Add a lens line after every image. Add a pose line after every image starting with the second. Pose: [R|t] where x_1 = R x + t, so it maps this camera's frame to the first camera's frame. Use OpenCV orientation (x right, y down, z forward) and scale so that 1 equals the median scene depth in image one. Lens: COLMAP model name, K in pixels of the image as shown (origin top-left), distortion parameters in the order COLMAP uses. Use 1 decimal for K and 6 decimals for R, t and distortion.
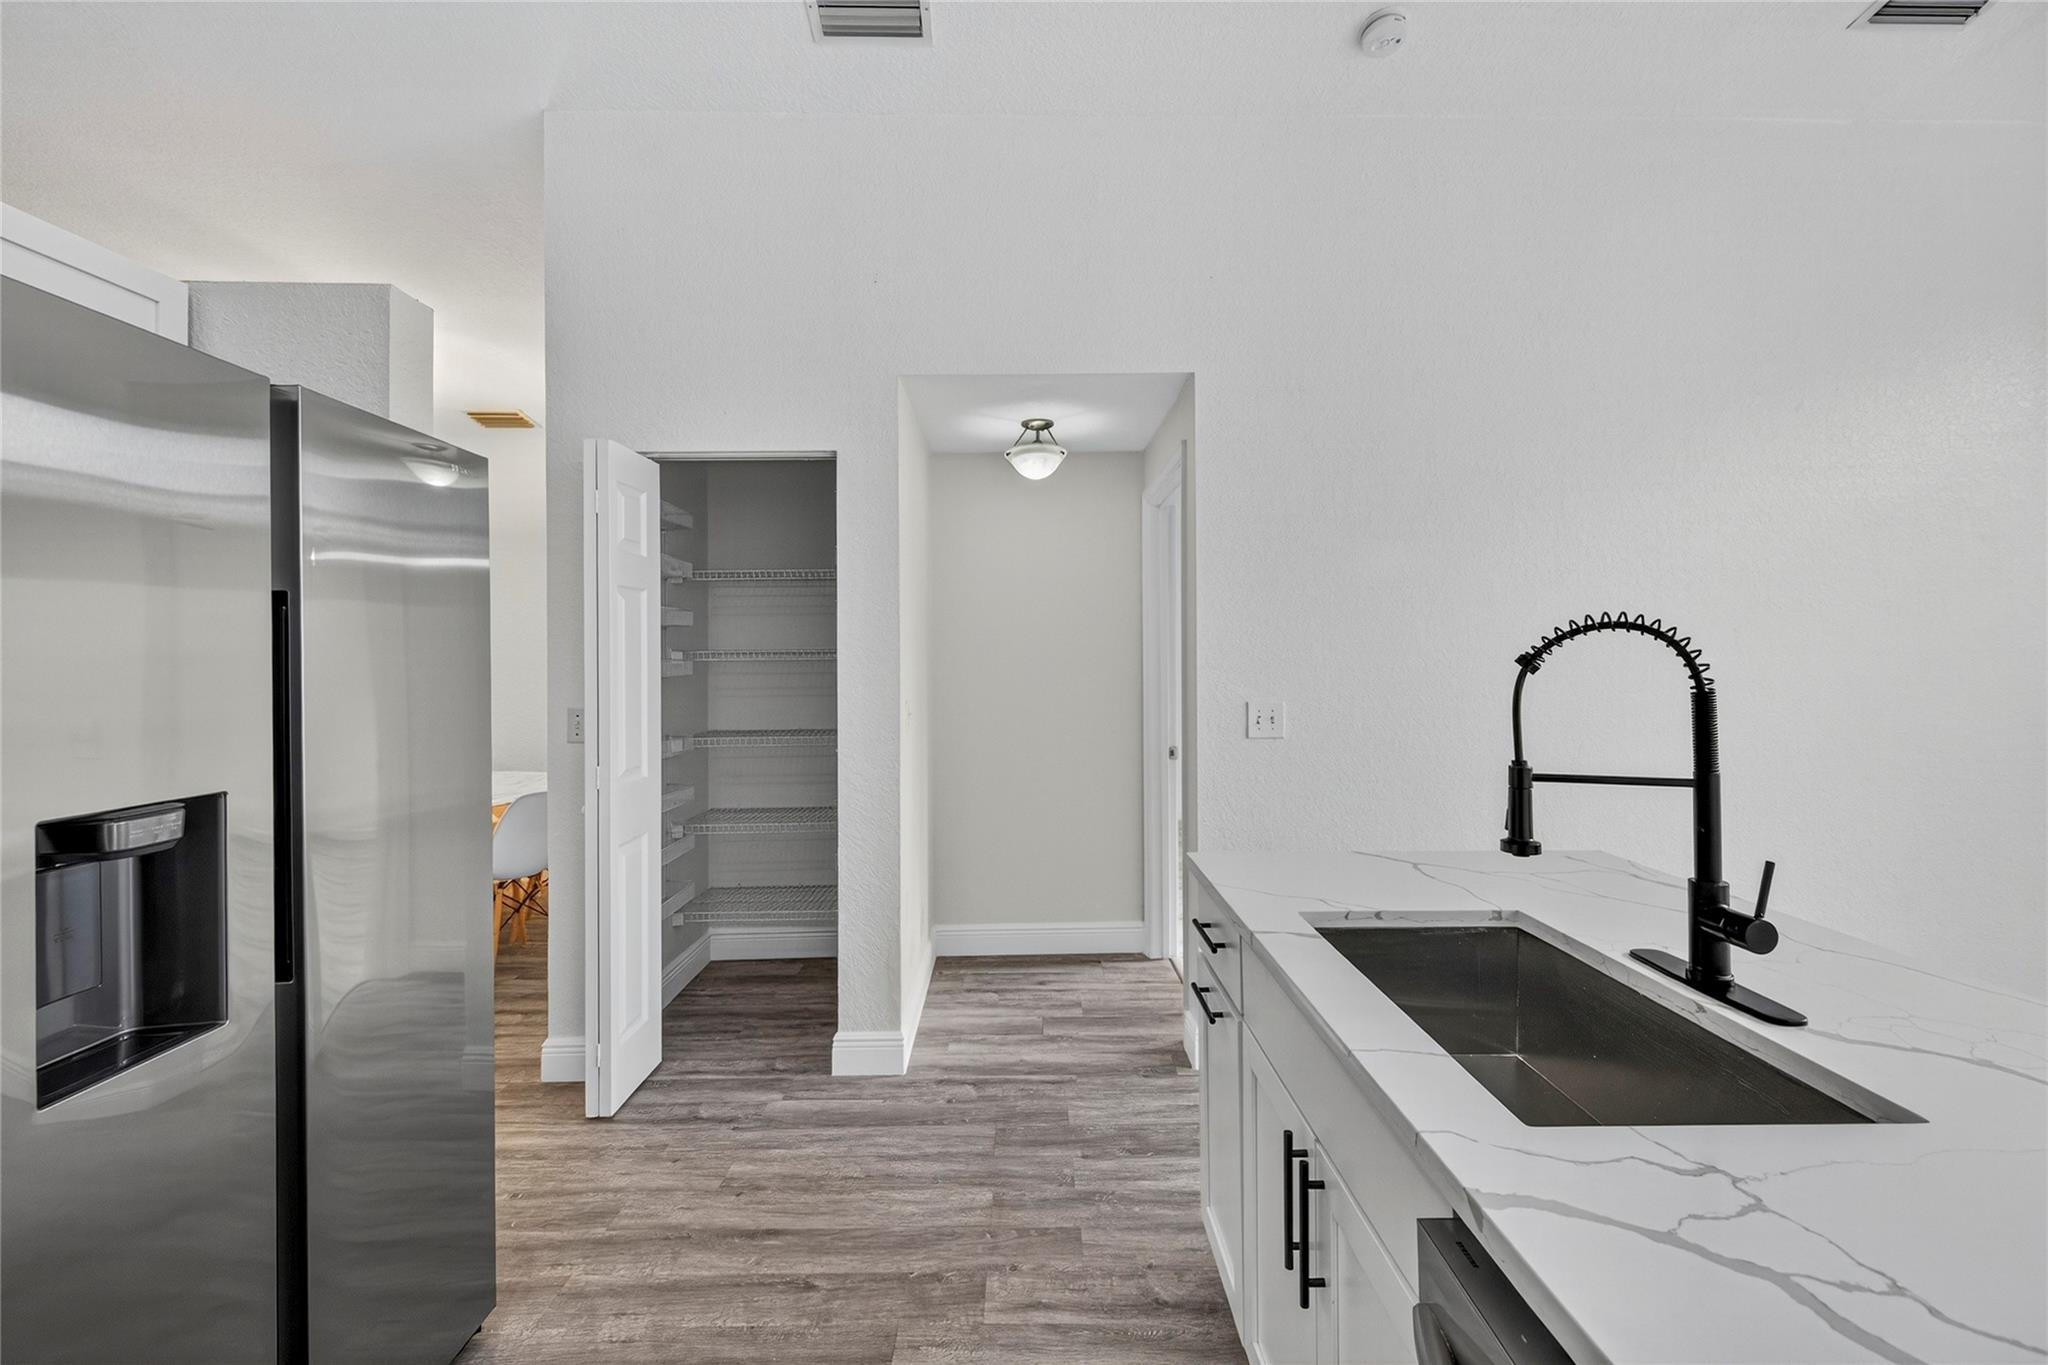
lens RADIAL K [[862.2, 0, 1029.7], [0, 862.2, 659.4], [0, 0, 1]] dist [0.018886, -0.009881]
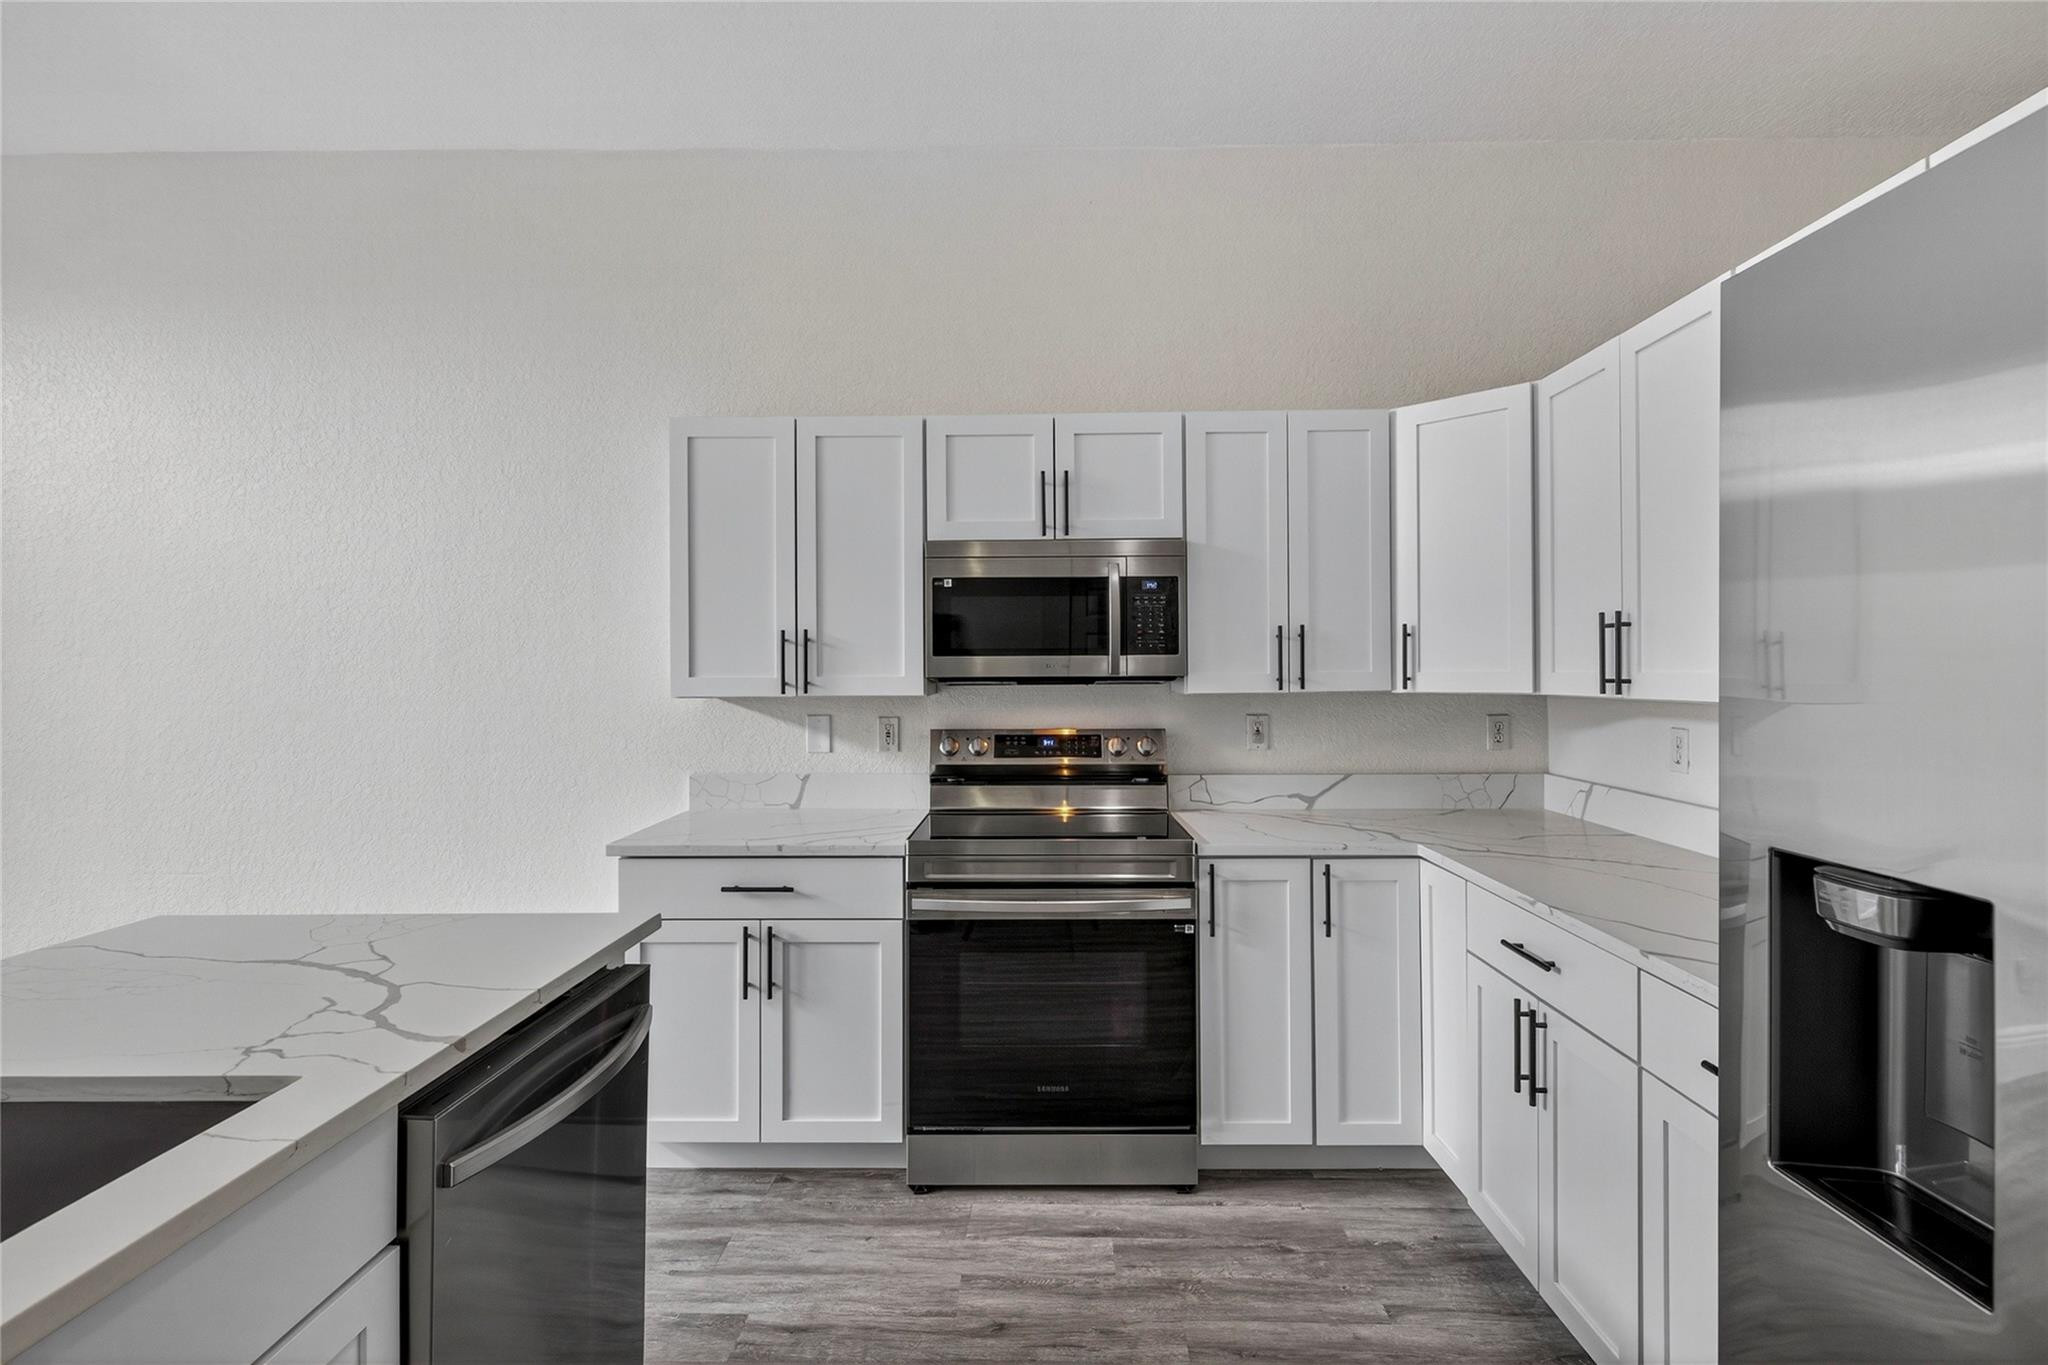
lens RADIAL K [[1011.1, 0, 1028.8], [0, 1011.1, 668.6], [0, 0, 1]] dist [0.017041, -0.009517]
pose [[-0.999643, 0.010064, 0.024758, -0.293649], [0.010061, 0.999949, -0.000271, -0.003832], [-0.024760, -0.000022, -0.999693, 1.543793]]
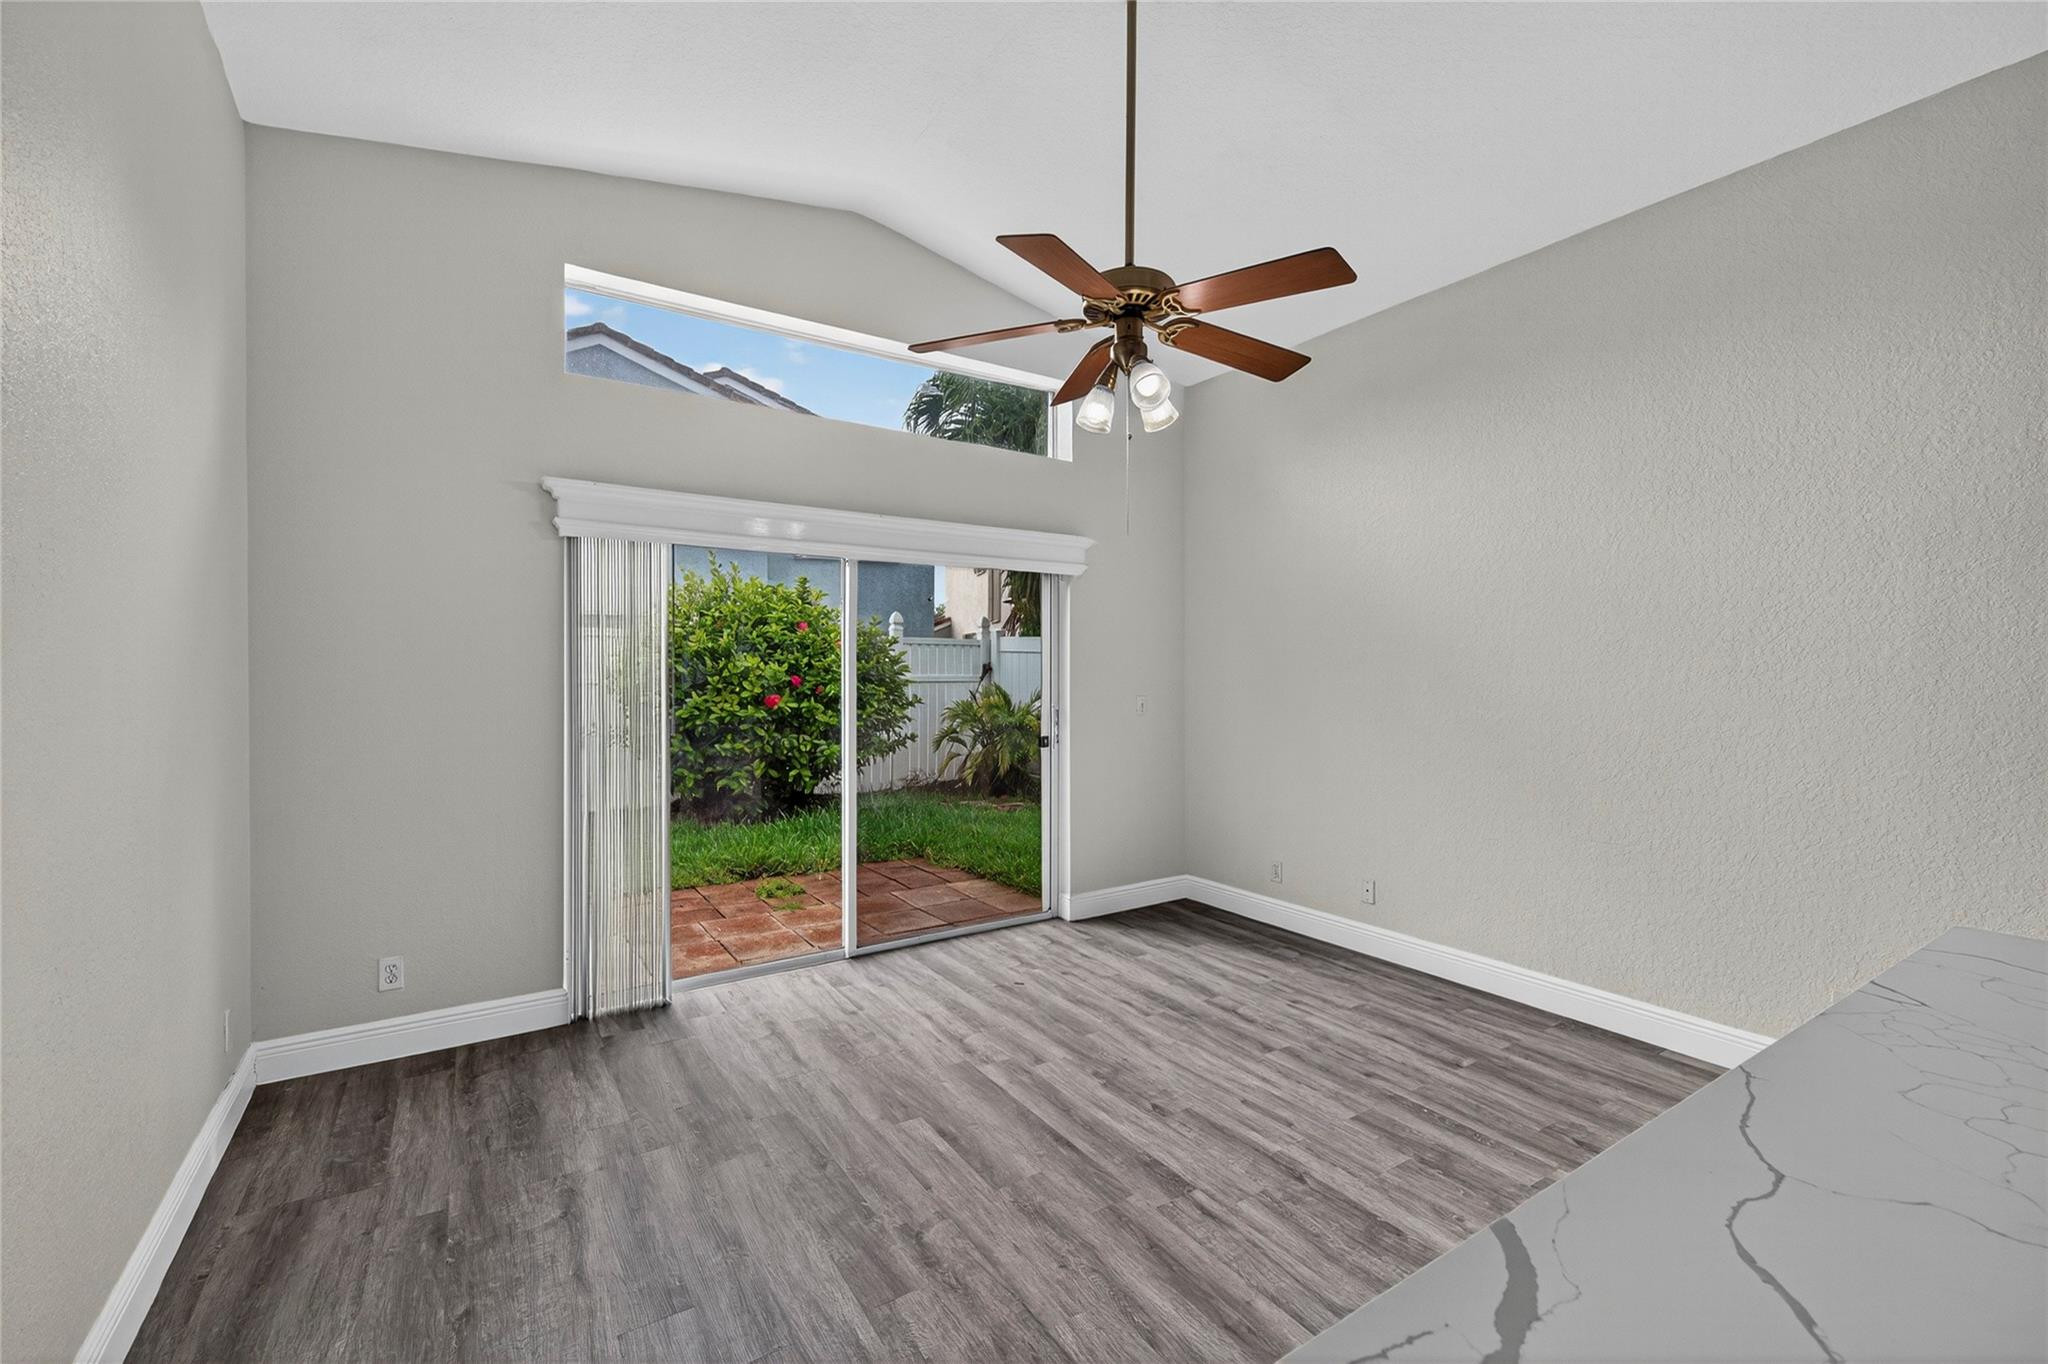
lens RADIAL K [[852.5, 0, 1026.5], [0, 852.5, 672.0], [0, 0, 1]] dist [0.018543, -0.009853]
pose [[-0.536586, 0.005433, 0.843828, 0.724850], [0.005054, 0.999982, -0.003224, -0.011794], [-0.843830, 0.002535, -0.536604, 1.827193]]
